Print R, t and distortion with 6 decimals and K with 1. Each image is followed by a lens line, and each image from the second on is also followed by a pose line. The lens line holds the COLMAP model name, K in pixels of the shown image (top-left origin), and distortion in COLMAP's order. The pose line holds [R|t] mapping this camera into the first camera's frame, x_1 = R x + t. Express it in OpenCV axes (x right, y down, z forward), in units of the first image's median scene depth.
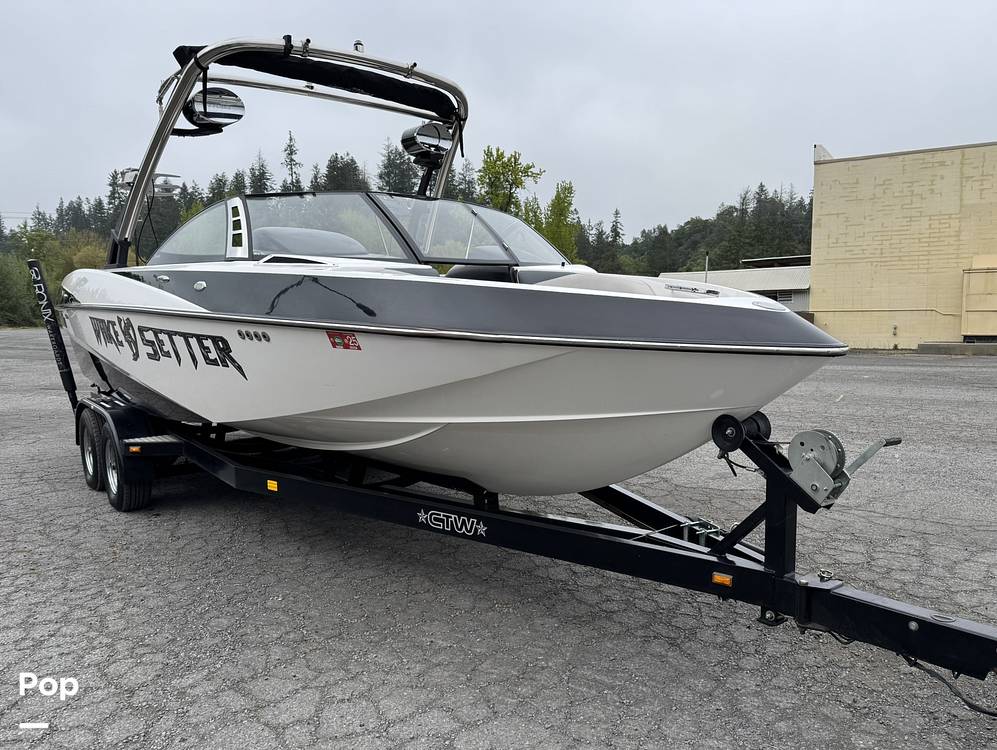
lens RADIAL K [[730.0, 0, 498.6], [0, 730.0, 400.2], [0, 0, 1]] dist [0.027121, -0.004257]
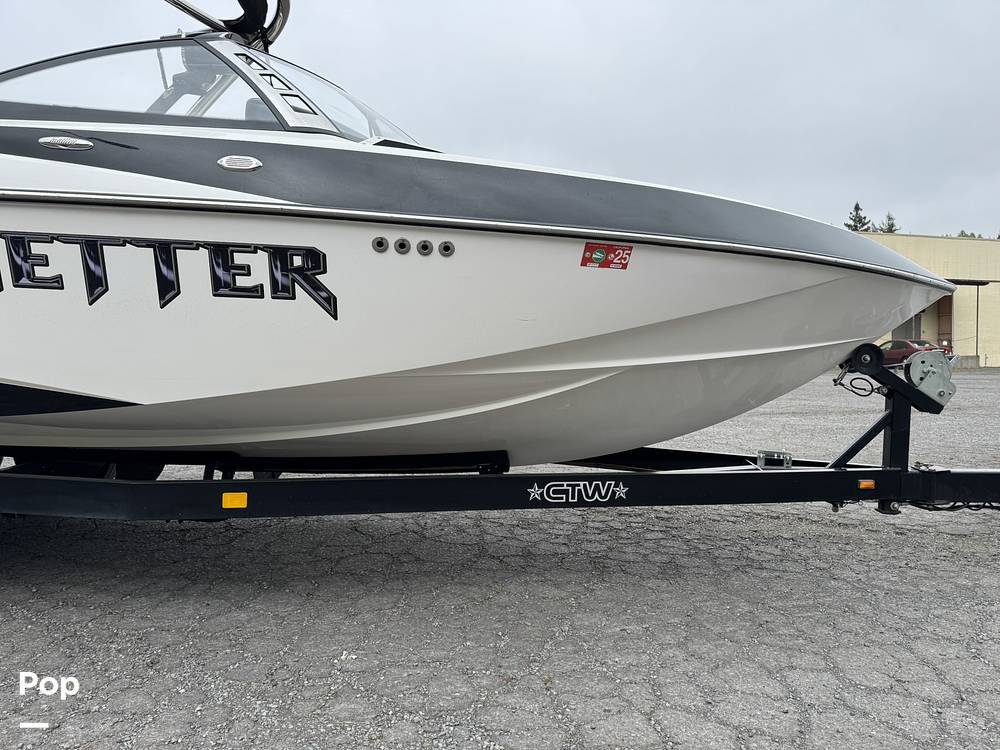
lens RADIAL K [[708.6, 0, 495.9], [0, 708.6, 372.3], [0, 0, 1]] dist [0.060277, -0.097609]
pose [[0.689963, -0.012408, 0.723738, -0.743041], [0.069174, 0.996407, -0.048862, 0.063506], [-0.720532, 0.083777, 0.688342, 0.495064]]
